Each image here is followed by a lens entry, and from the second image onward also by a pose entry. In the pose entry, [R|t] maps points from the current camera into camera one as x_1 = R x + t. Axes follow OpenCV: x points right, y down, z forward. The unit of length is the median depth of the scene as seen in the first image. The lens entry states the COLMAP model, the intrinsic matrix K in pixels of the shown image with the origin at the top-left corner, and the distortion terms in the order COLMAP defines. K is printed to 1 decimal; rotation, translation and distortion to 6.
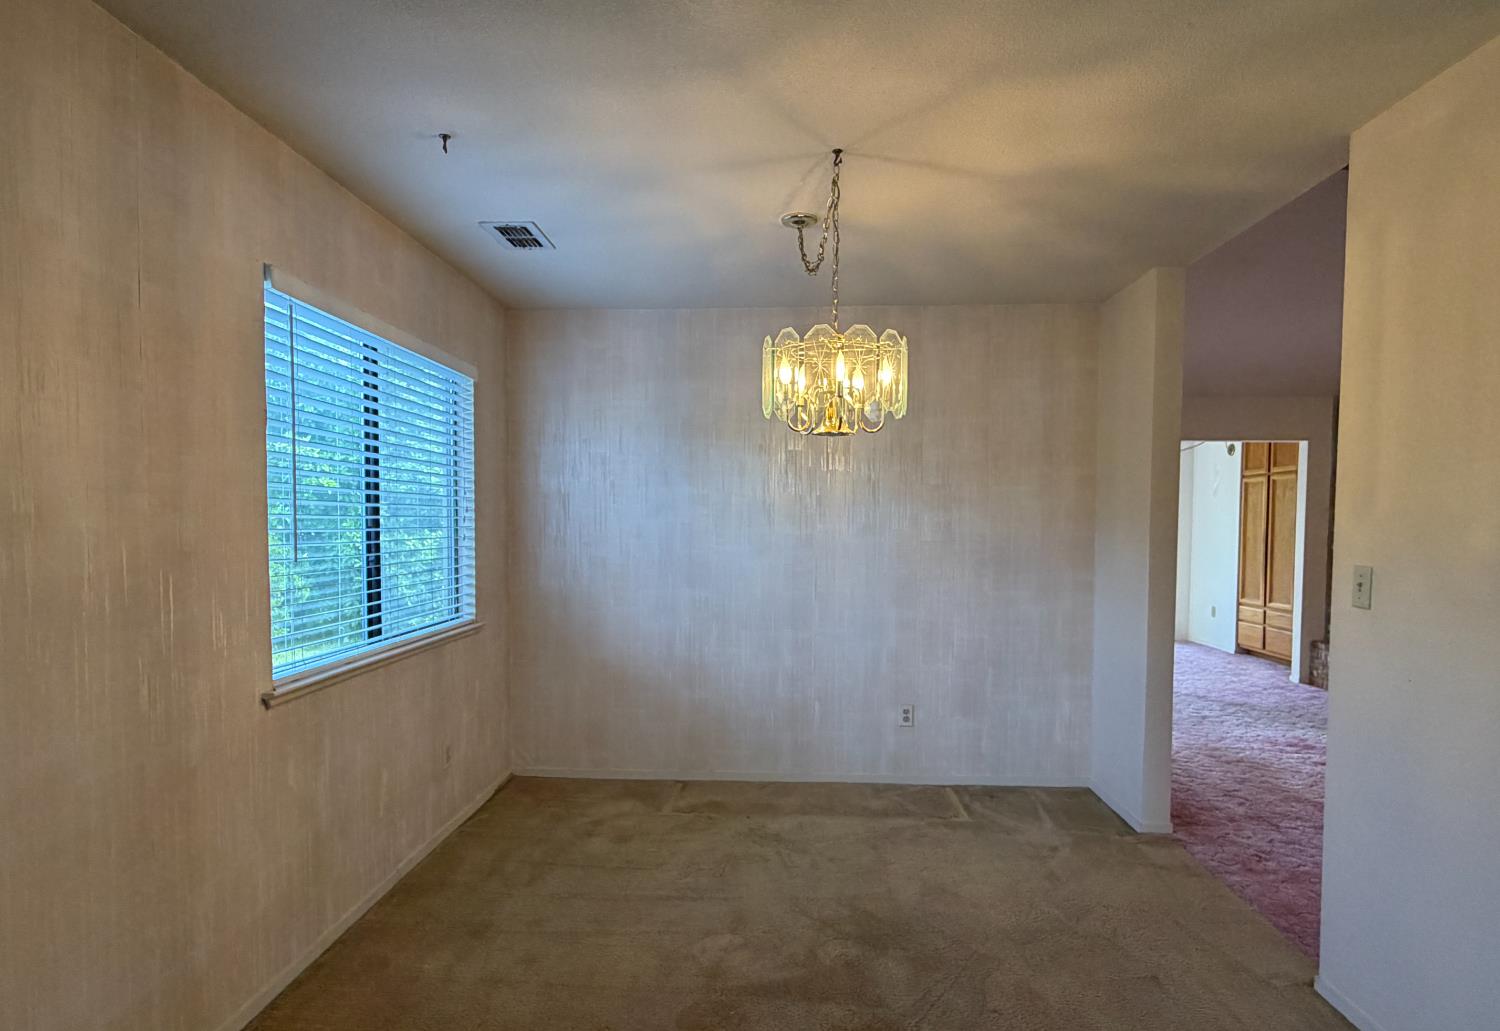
lens RADIAL K [[817.4, 0, 746.0], [0, 817.4, 563.6], [0, 0, 1]] dist [0.003386, 0.001002]
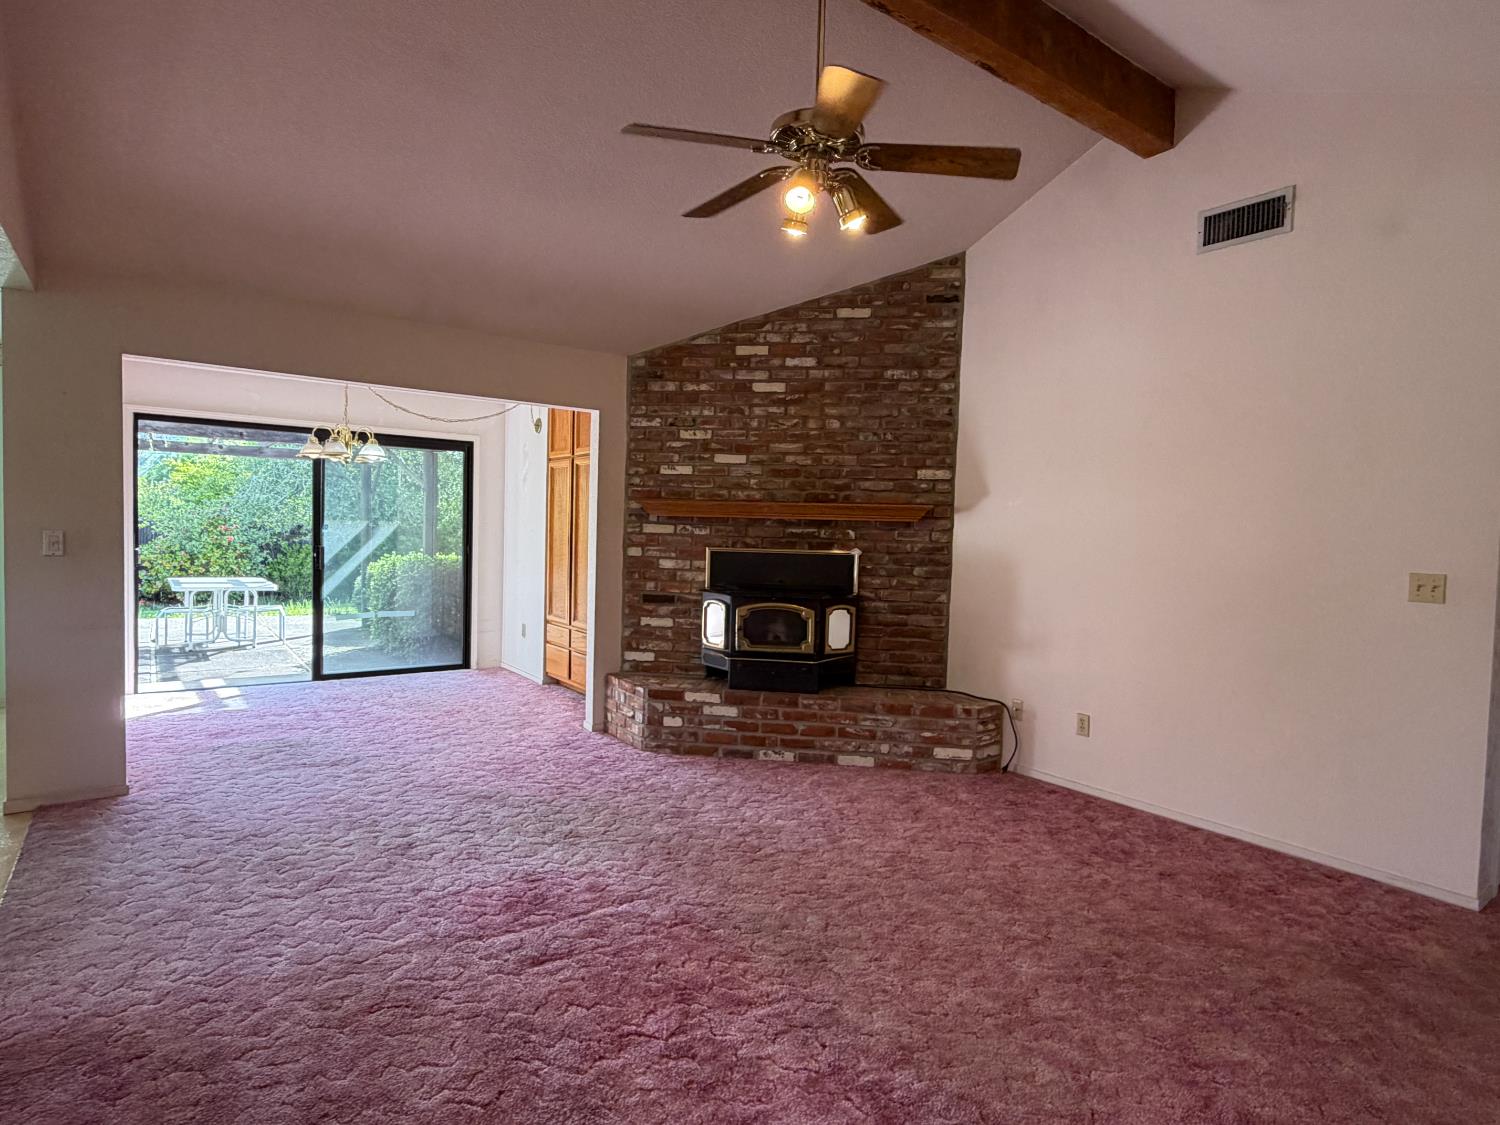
lens RADIAL K [[812.8, 0, 750.0], [0, 812.8, 562.5], [0, 0, 1]] dist [0.000800, -0.000007]
pose [[0.774237, -0.007144, 0.632855, 0.274905], [0.004439, 0.999973, 0.005858, -0.012027], [-0.632880, -0.001726, 0.774248, 0.286229]]
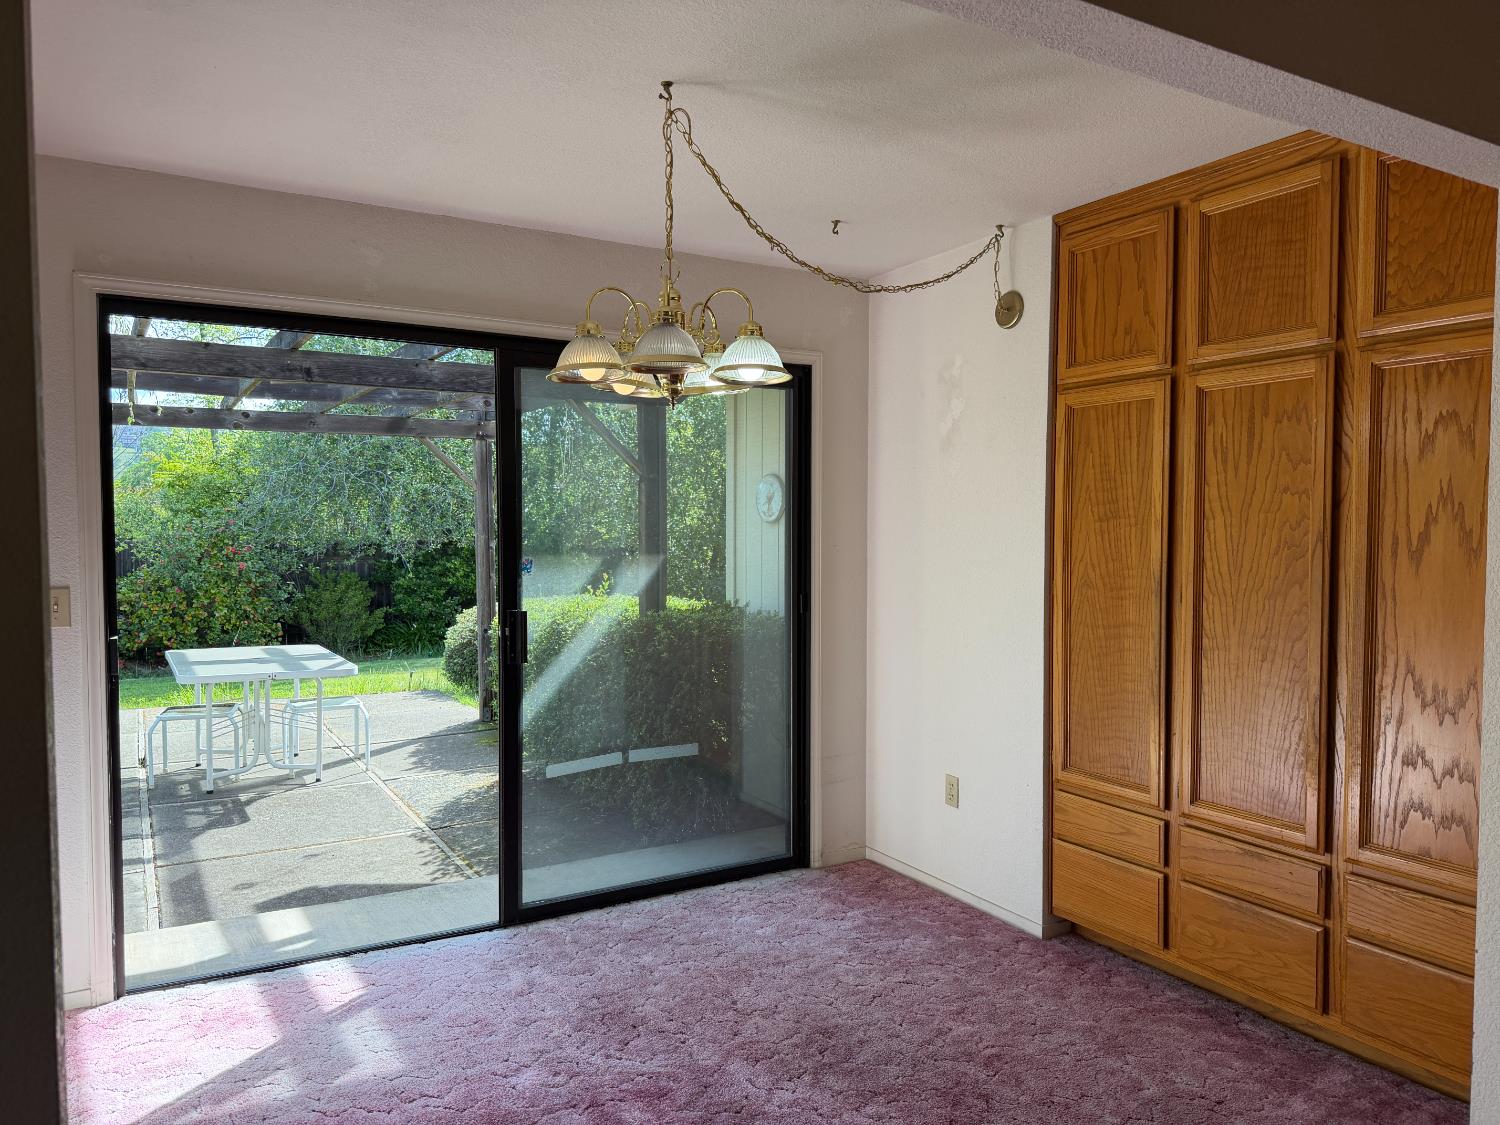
lens RADIAL K [[1057.3, 0, 747.5], [0, 1057.3, 567.4], [0, 0, 1]] dist [0.051439, -0.078306]
pose [[0.837345, -0.021601, 0.546247, 0.292078], [0.026223, 0.999656, -0.000666, -0.041425], [-0.546045, 0.014882, 0.837624, 0.758121]]
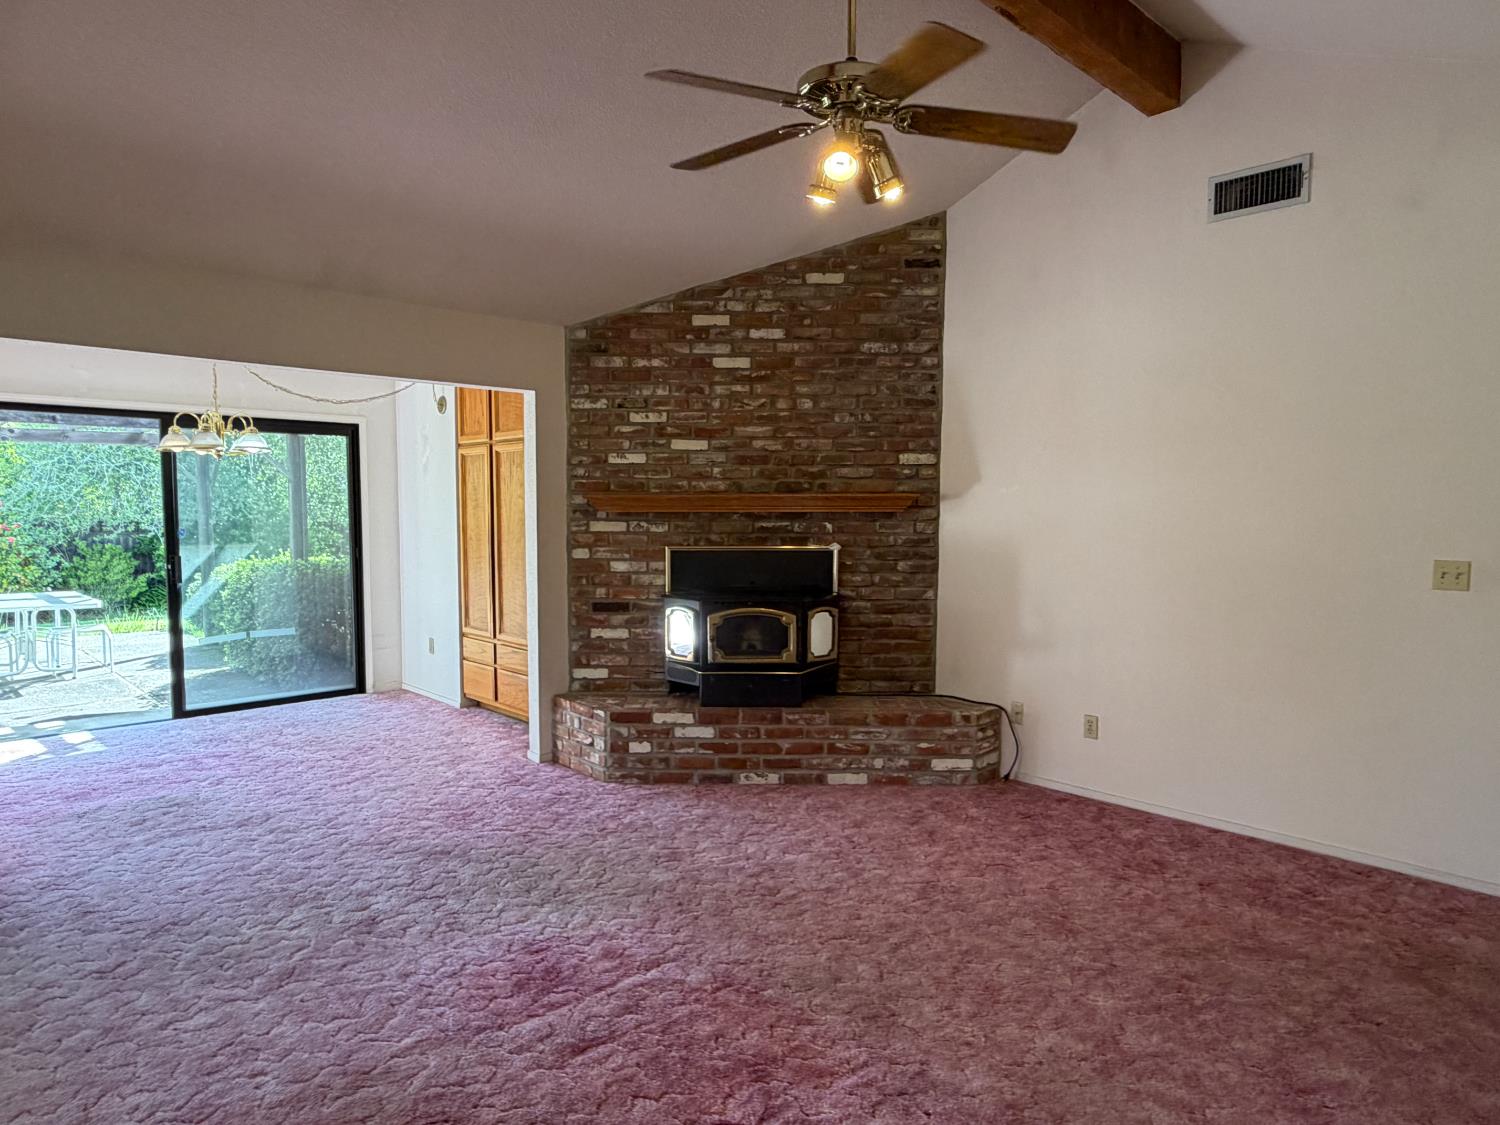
lens RADIAL K [[913.4, 0, 753.0], [0, 913.4, 568.8], [0, 0, 1]] dist [0.001324, -0.000309]
pose [[0.685208, -0.051095, 0.726553, 0.235267], [0.034564, 0.998694, 0.037636, -0.026824], [-0.727527, -0.000676, 0.686079, 0.327267]]
